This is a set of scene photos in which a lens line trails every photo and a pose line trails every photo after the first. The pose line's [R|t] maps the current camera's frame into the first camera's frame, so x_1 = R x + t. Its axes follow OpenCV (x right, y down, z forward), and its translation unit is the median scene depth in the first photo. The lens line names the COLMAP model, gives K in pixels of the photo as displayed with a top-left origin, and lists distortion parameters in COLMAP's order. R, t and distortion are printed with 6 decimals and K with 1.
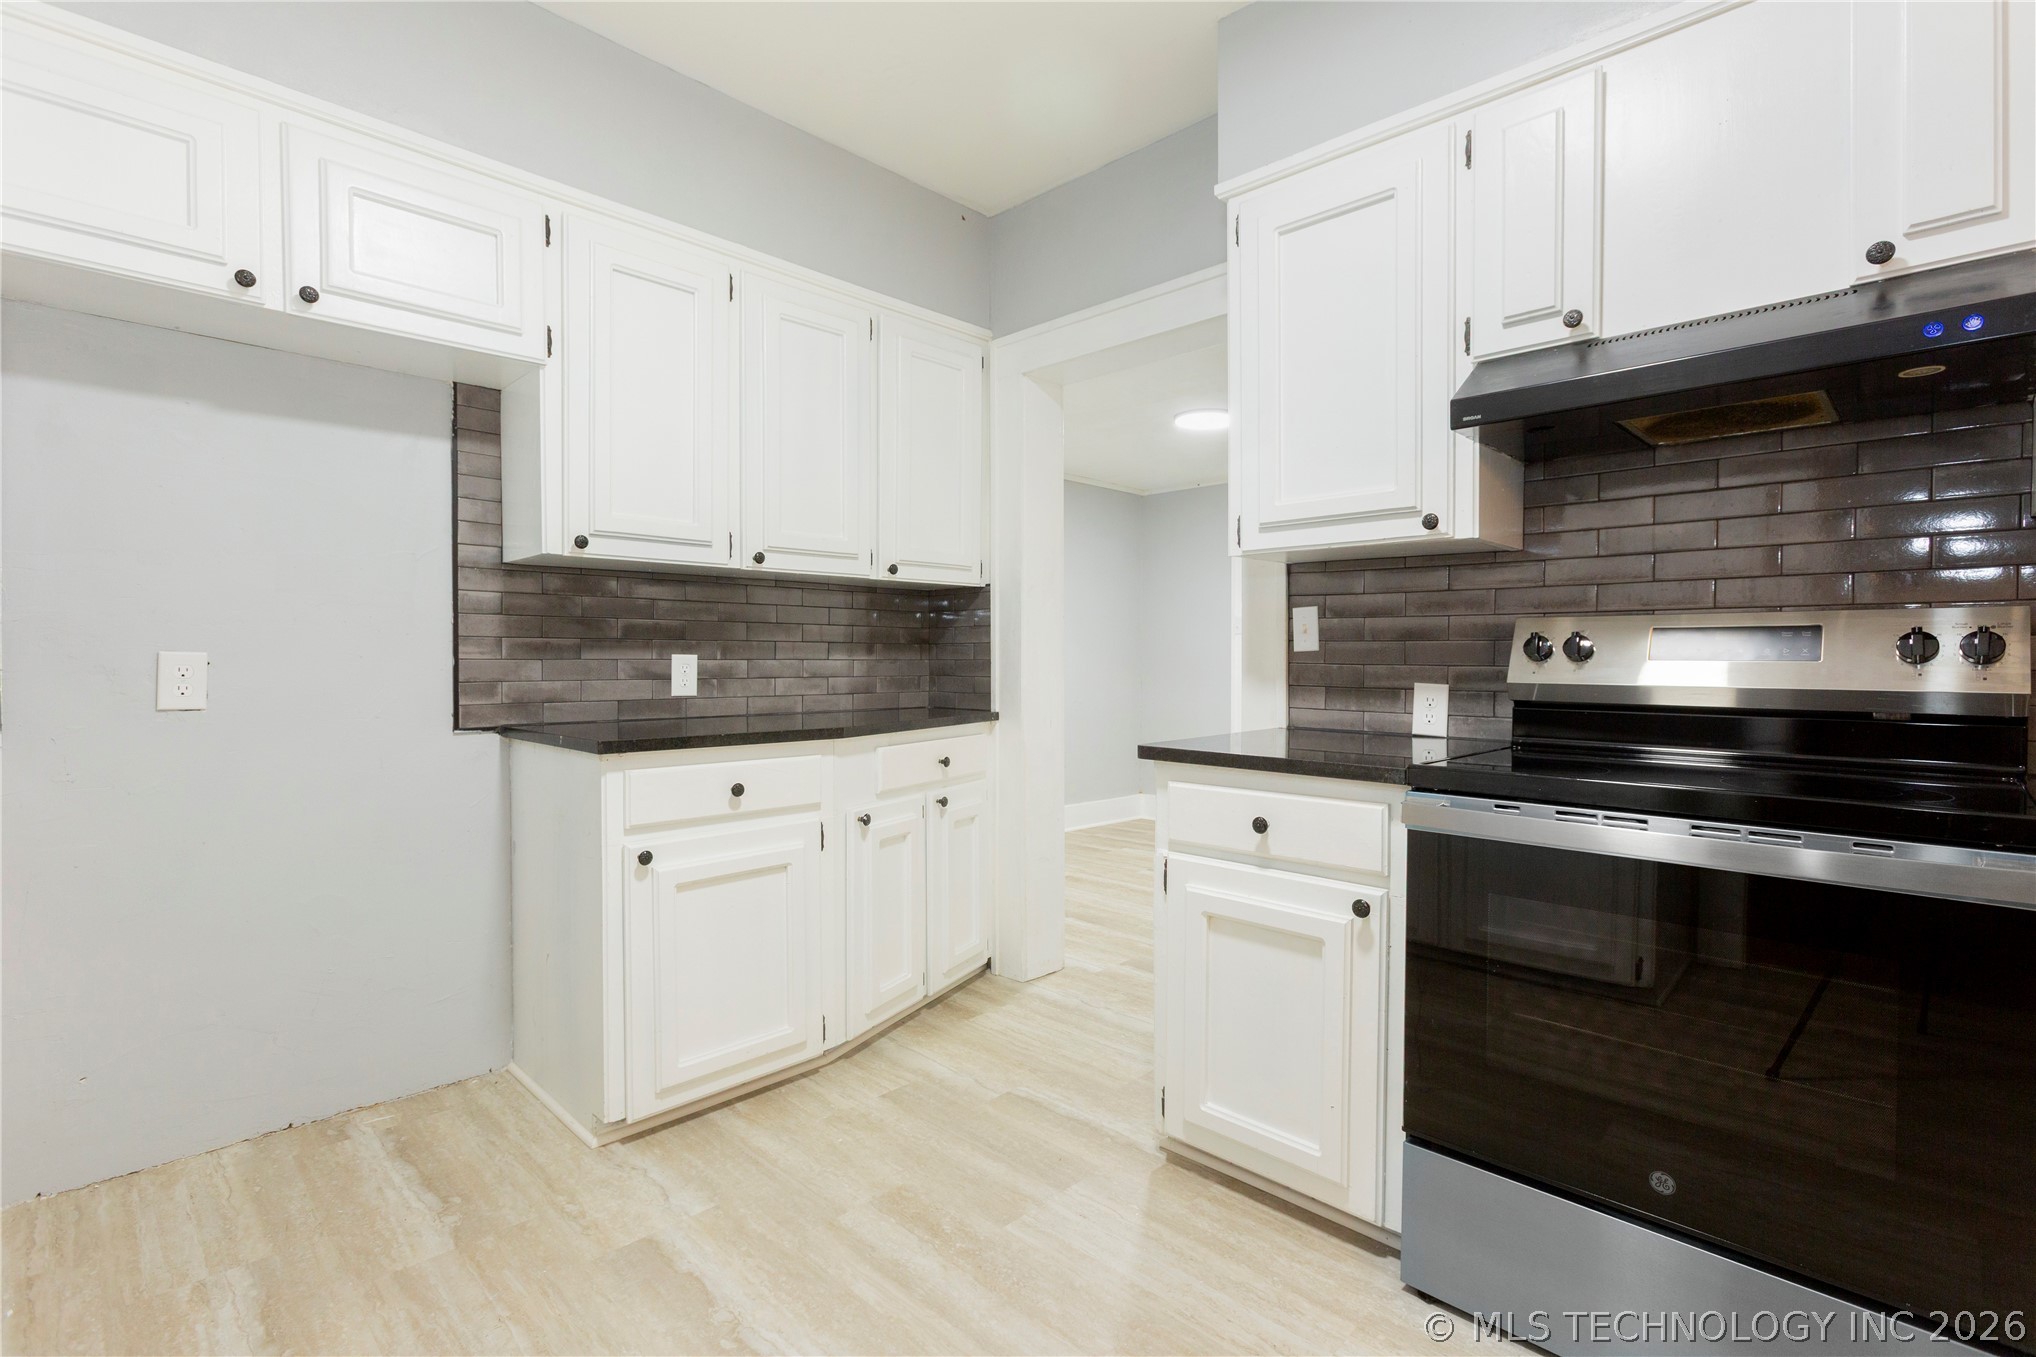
lens RADIAL K [[941.0, 0, 1017.4], [0, 941.0, 673.5], [0, 0, 1]] dist [-0.016608, 0.008539]
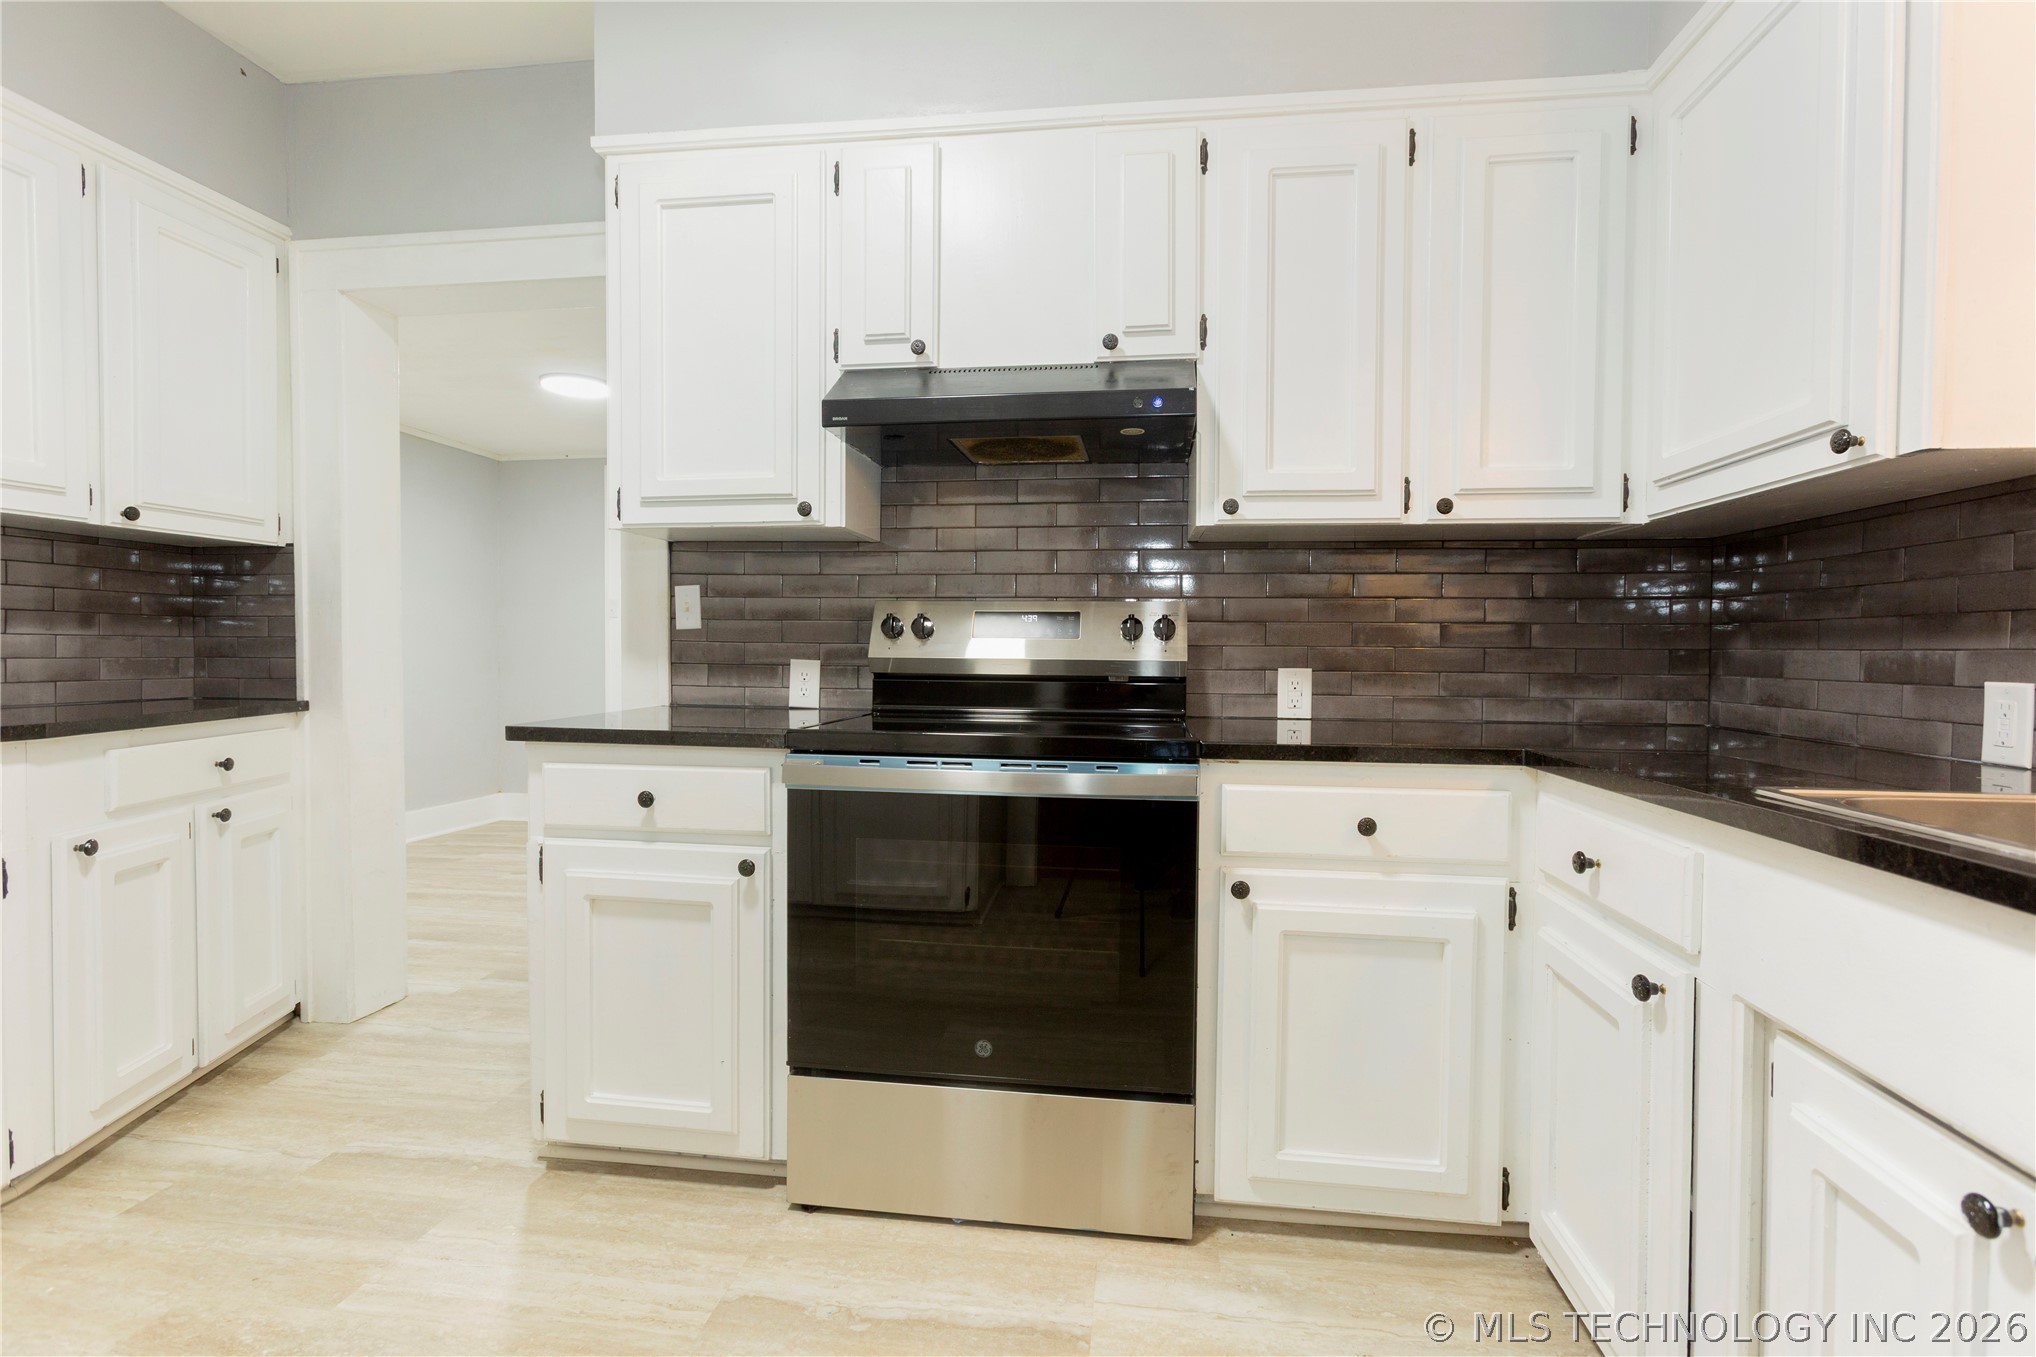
lens RADIAL K [[941.0, 0, 1017.7], [0, 941.0, 672.4], [0, 0, 1]] dist [-0.016608, 0.008539]
pose [[0.802235, -0.009833, 0.596927, -0.014577], [0.004765, 0.999938, 0.010068, 0.016400], [-0.596989, -0.005233, 0.802232, -0.024814]]
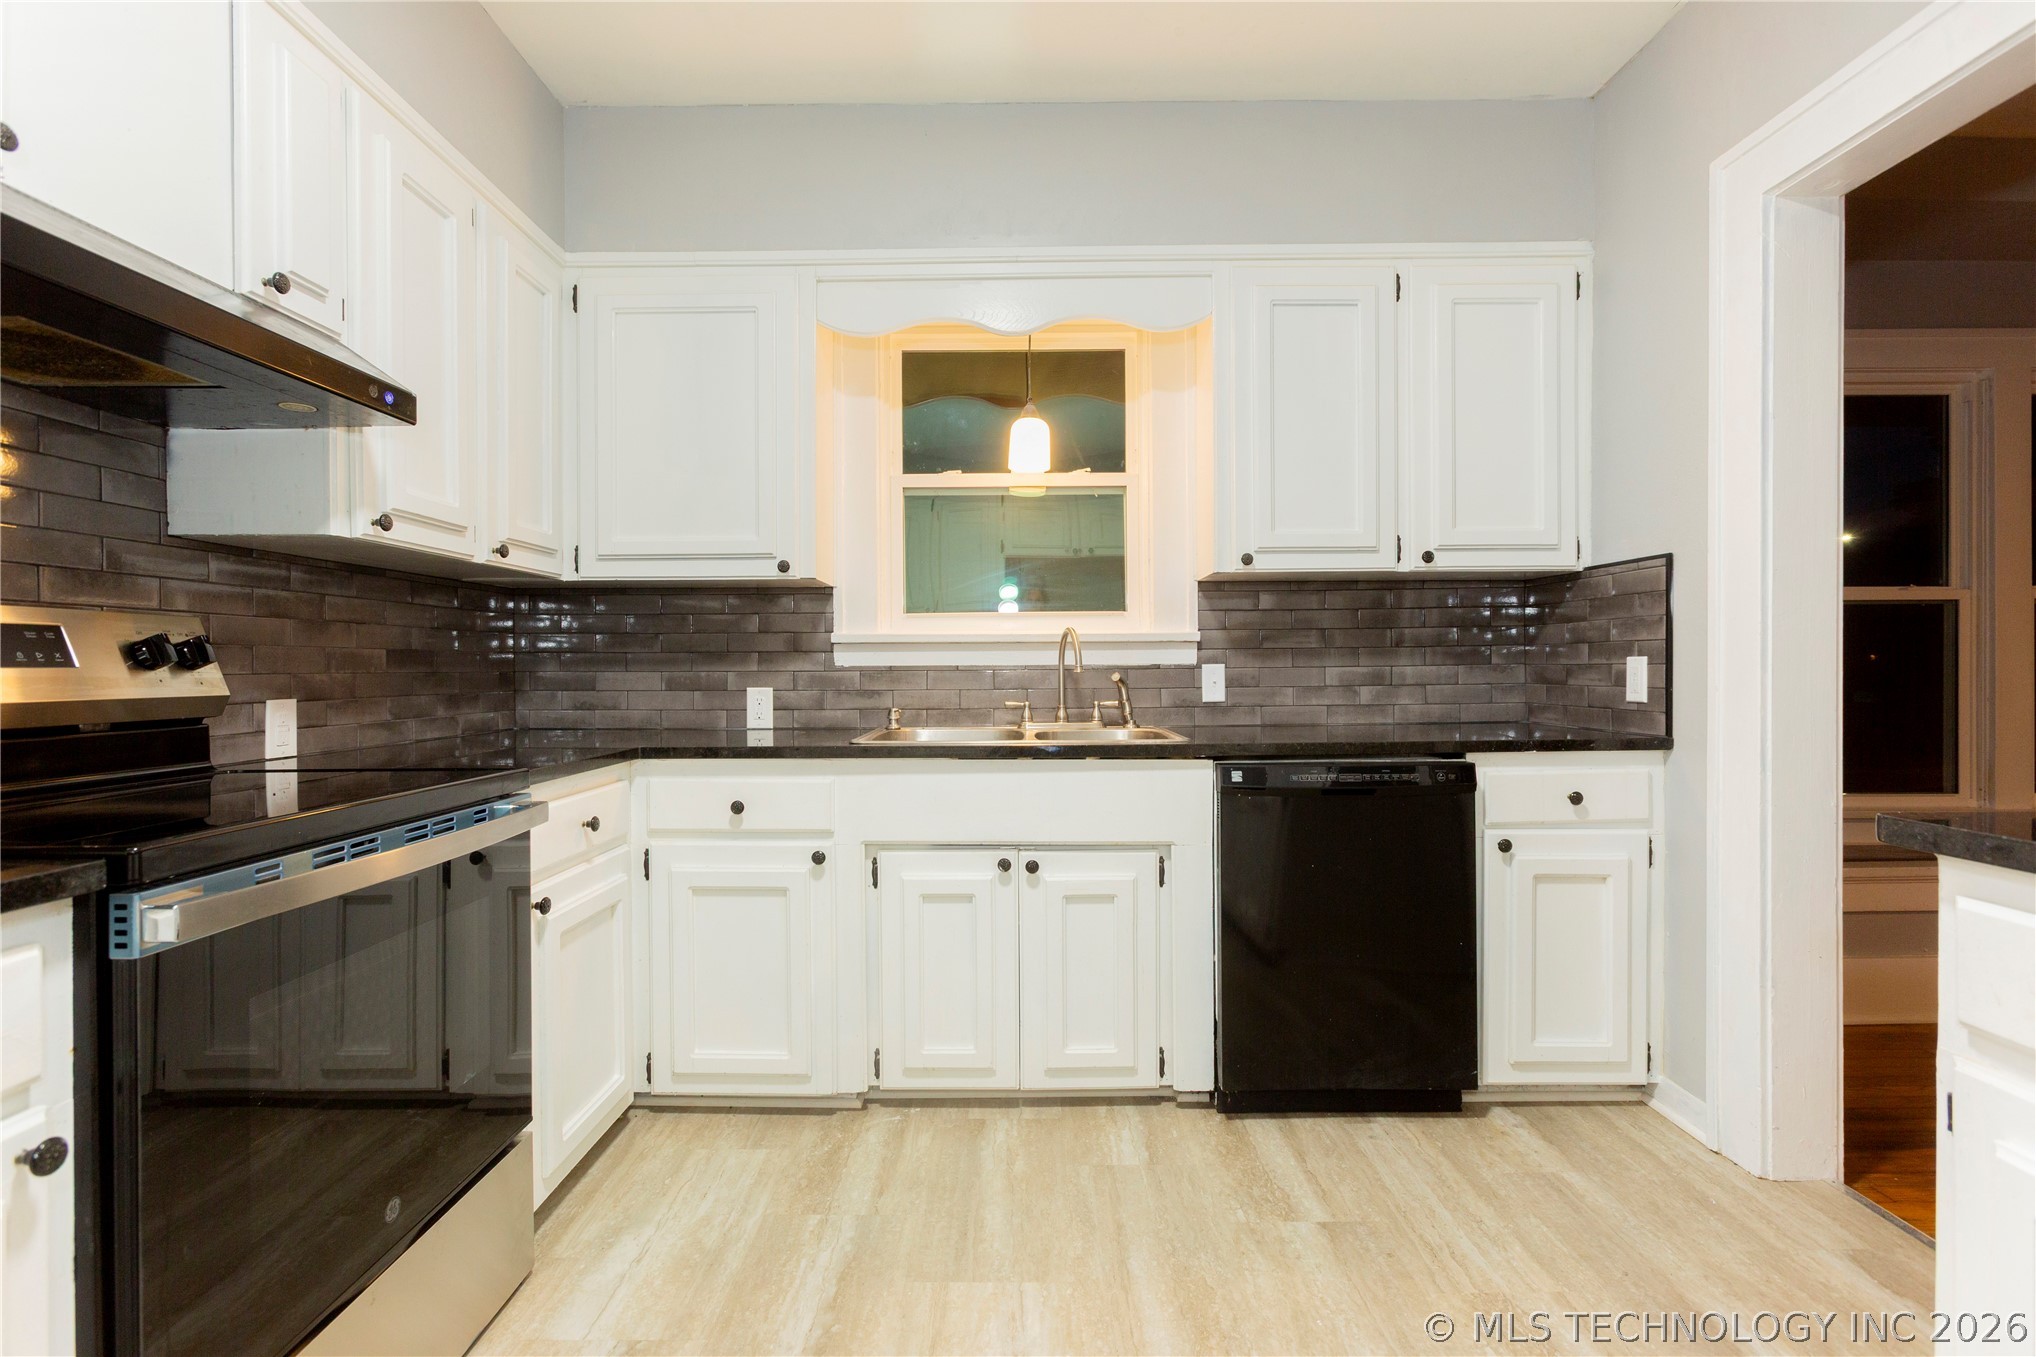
lens RADIAL K [[941.0, 0, 1012.4], [0, 941.0, 671.6], [0, 0, 1]] dist [-0.016608, 0.008539]
pose [[-0.695691, -0.004171, 0.718329, -0.277117], [0.014699, 0.999691, 0.020040, -0.010952], [-0.718191, 0.024500, -0.695415, 0.752552]]
